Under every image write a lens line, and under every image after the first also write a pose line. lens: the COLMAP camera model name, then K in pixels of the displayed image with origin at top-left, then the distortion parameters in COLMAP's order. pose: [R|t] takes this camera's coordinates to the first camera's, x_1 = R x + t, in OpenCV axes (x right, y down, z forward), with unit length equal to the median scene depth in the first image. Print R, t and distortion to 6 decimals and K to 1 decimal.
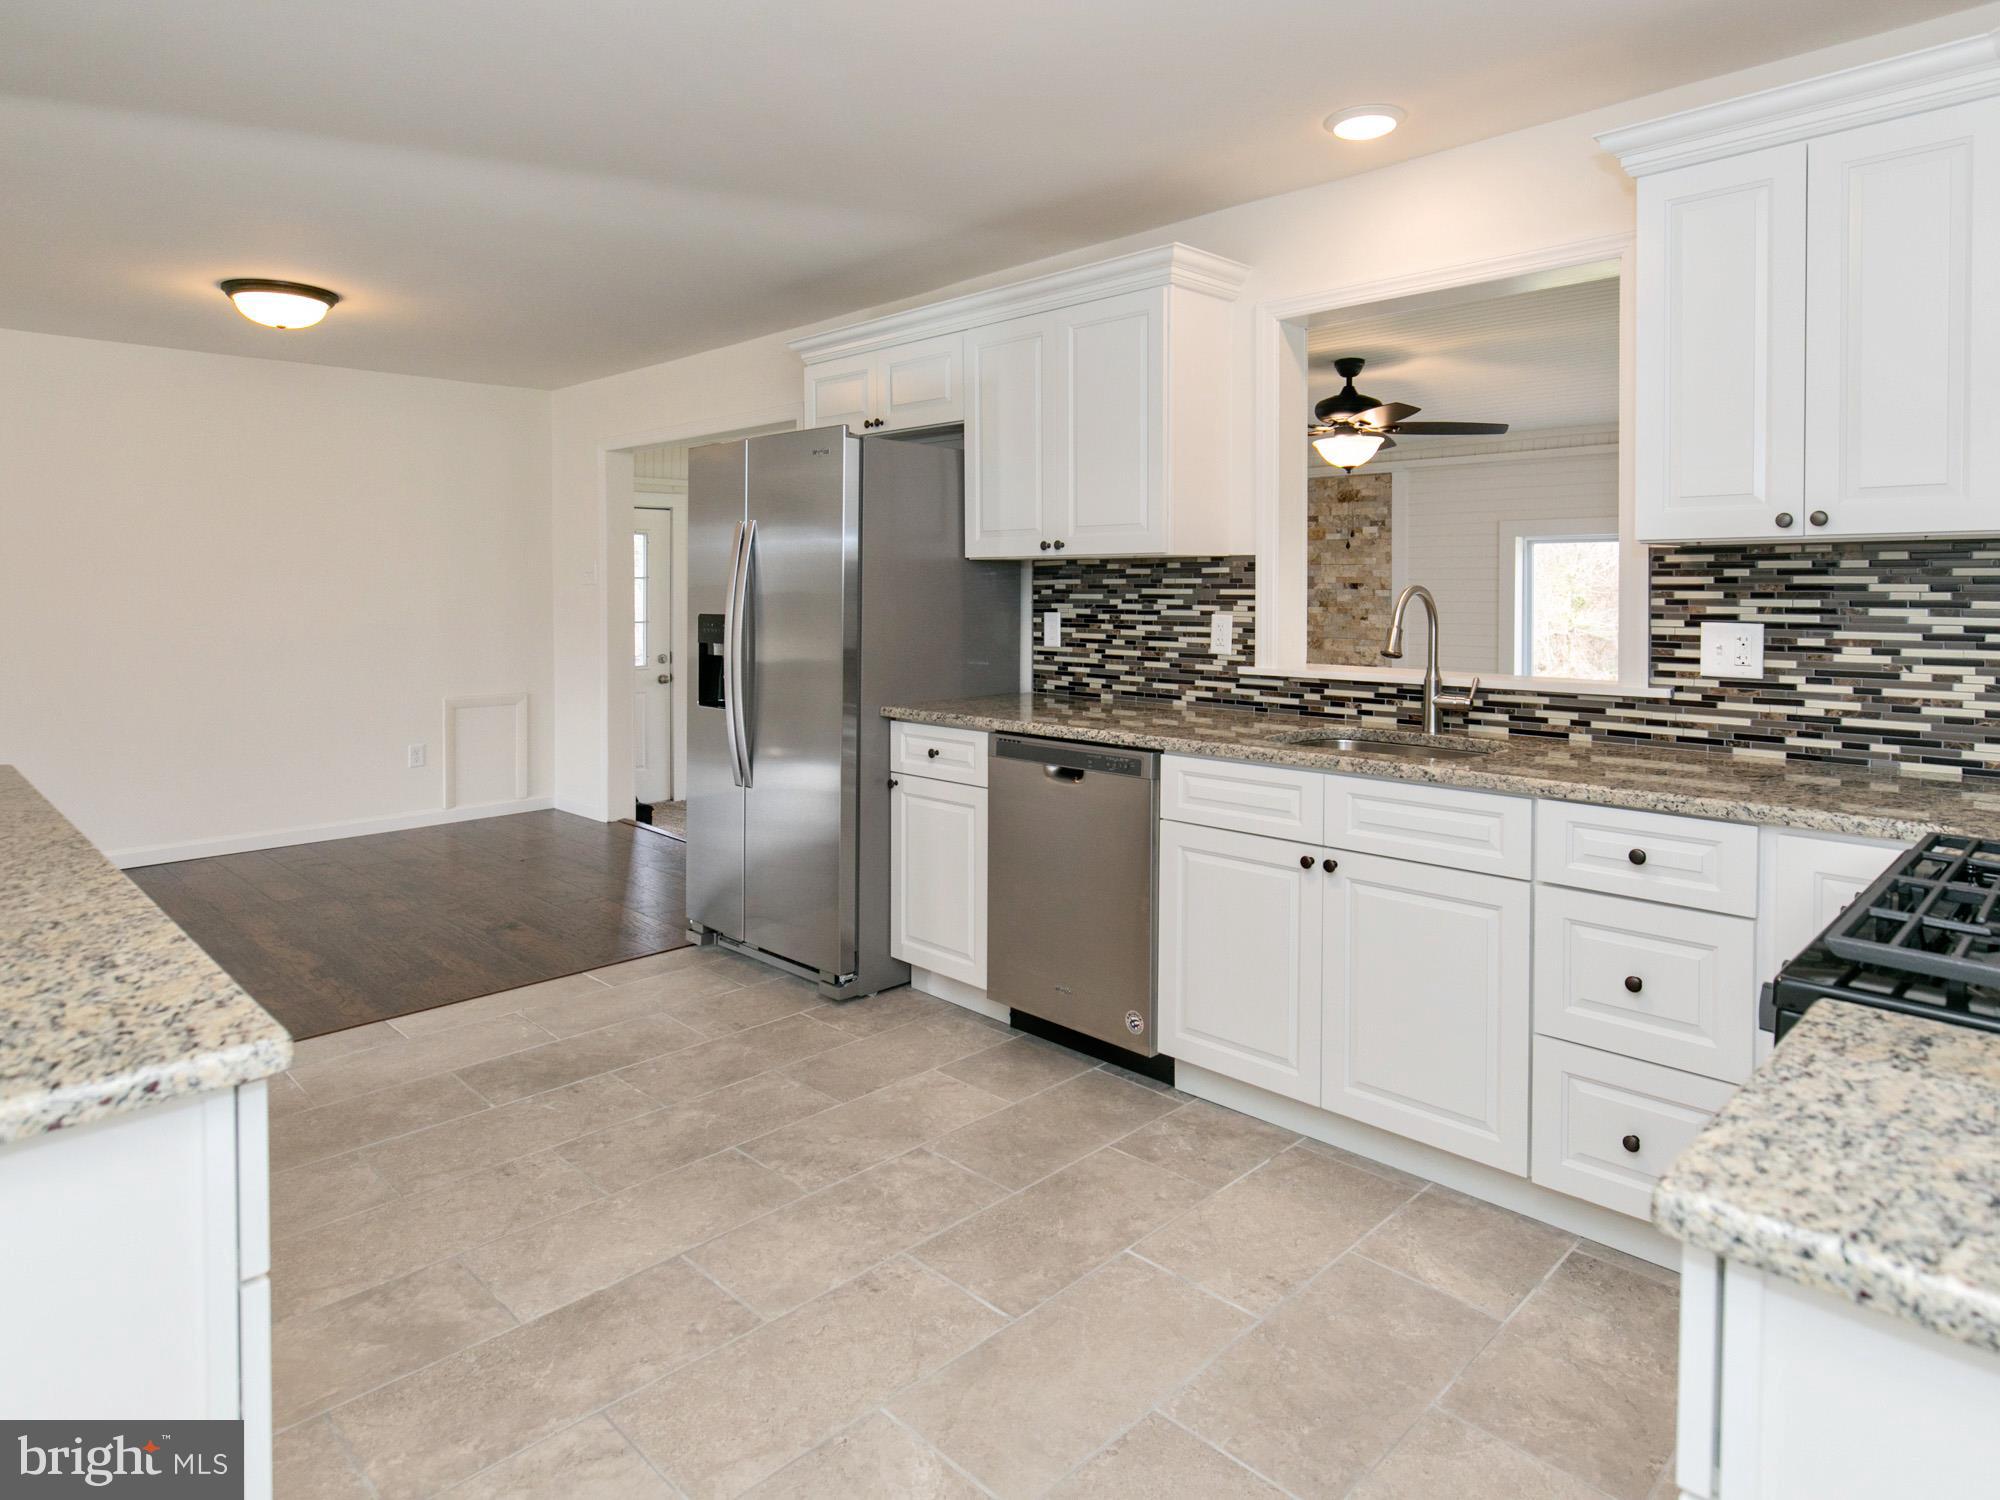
lens RADIAL K [[1162.1, 0, 999.0], [0, 1162.1, 704.8], [0, 0, 1]] dist [0.001750, -0.000106]
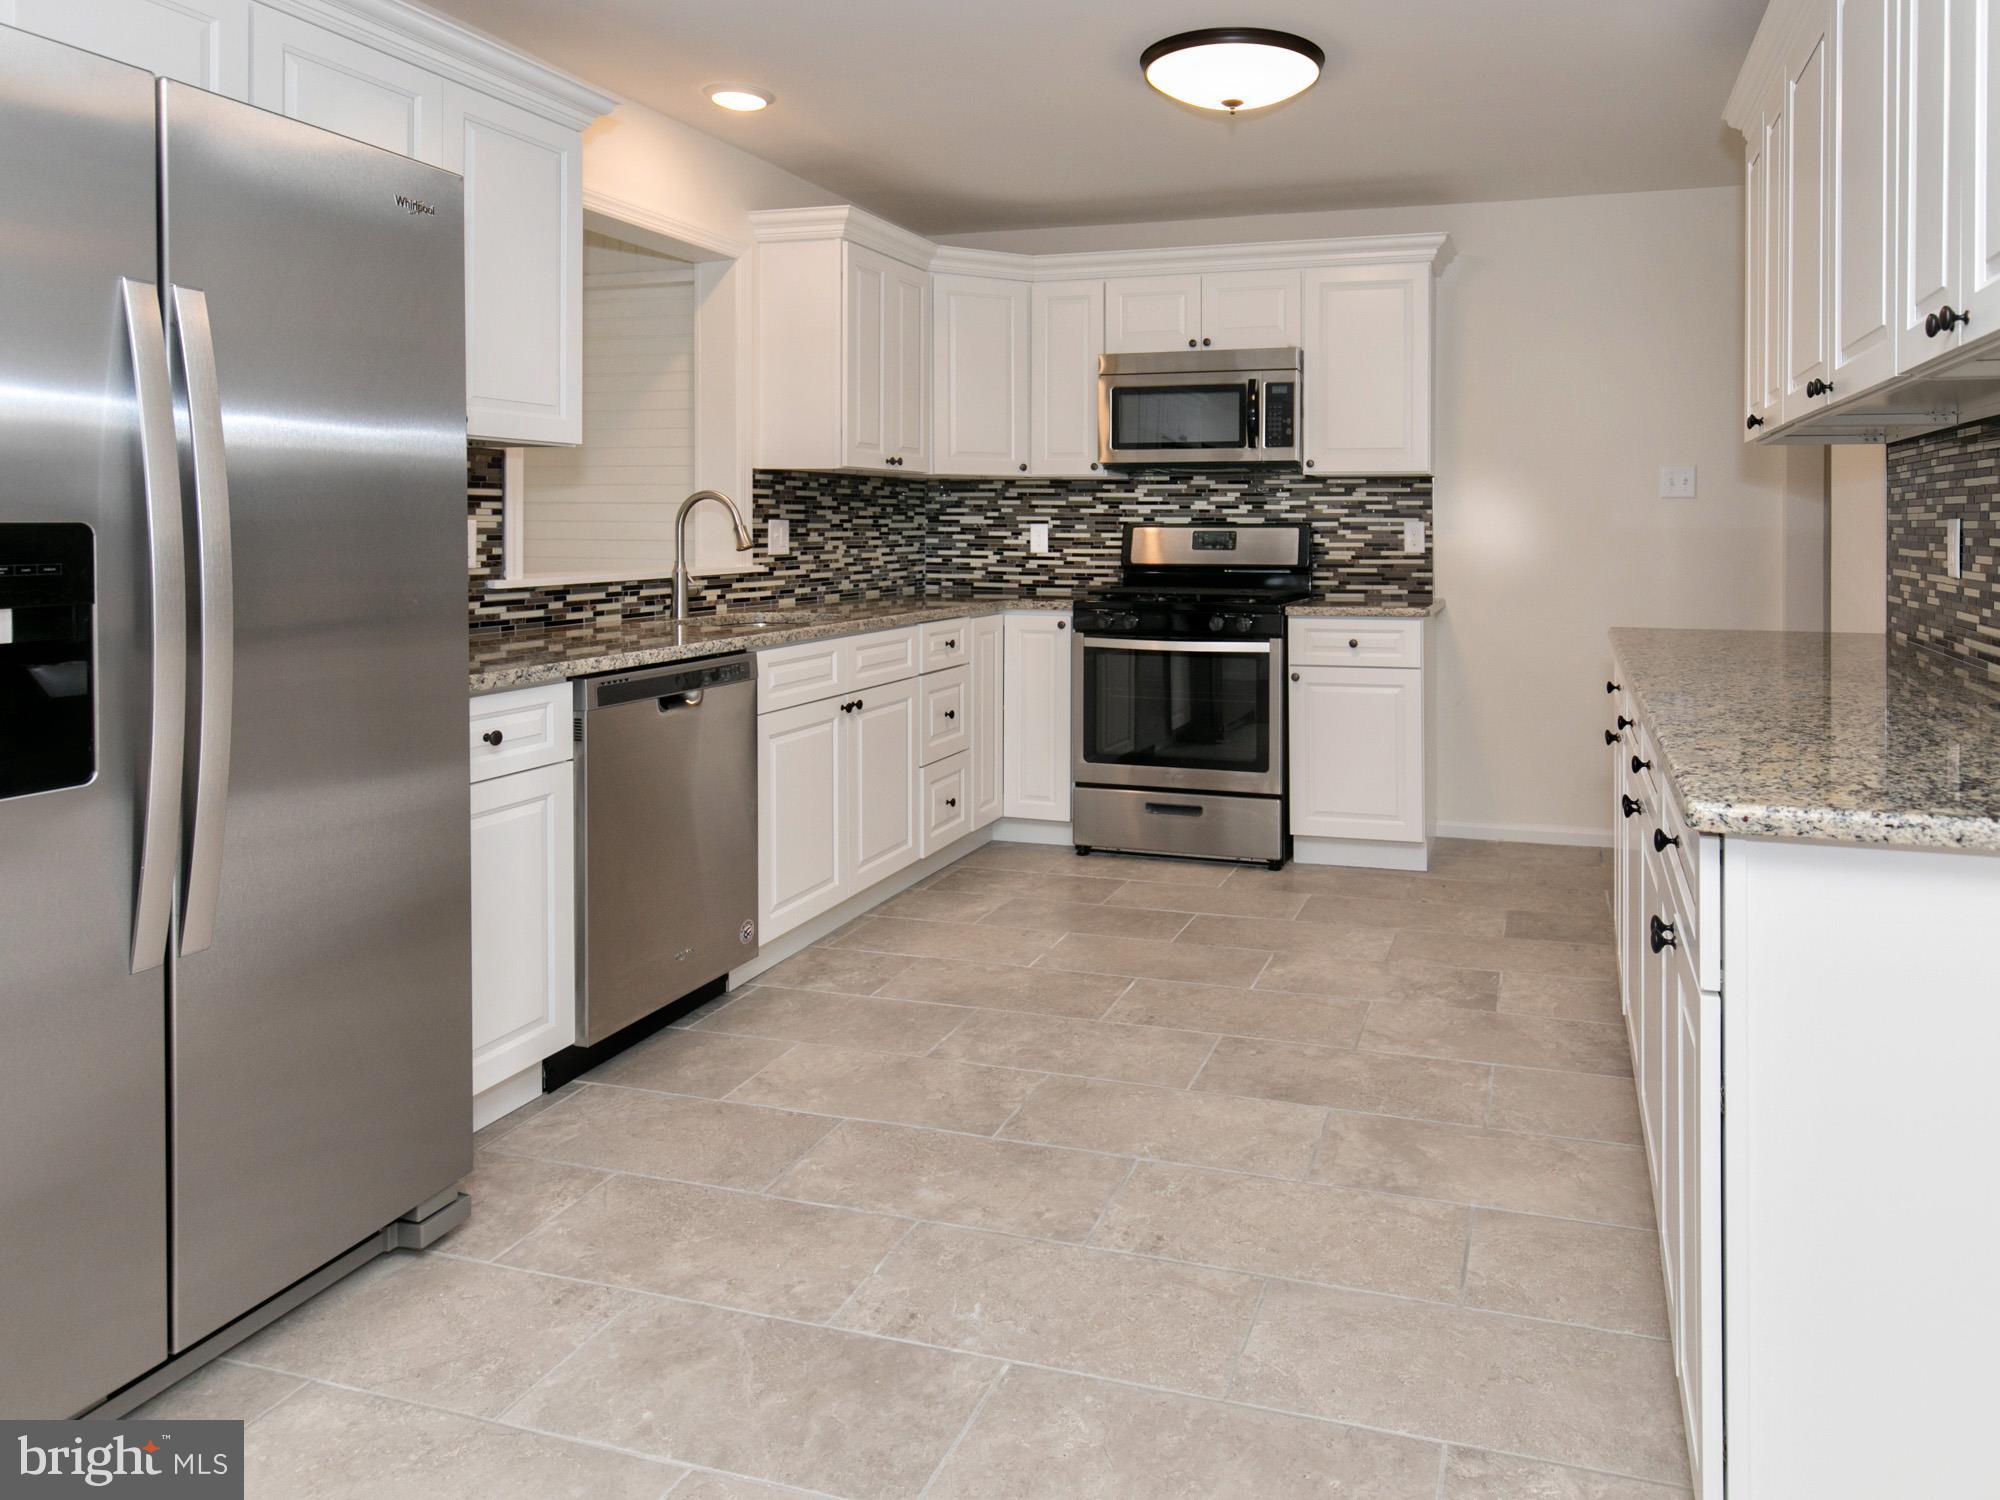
lens RADIAL K [[1459.9, 0, 1088.1], [0, 1459.9, 742.2], [0, 0, 1]] dist [0.003883, -0.000102]
pose [[-0.472466, -0.130347, 0.871657, -1.055234], [0.085678, 0.977526, 0.192618, -0.095919], [-0.877175, 0.165687, -0.450680, 1.248197]]
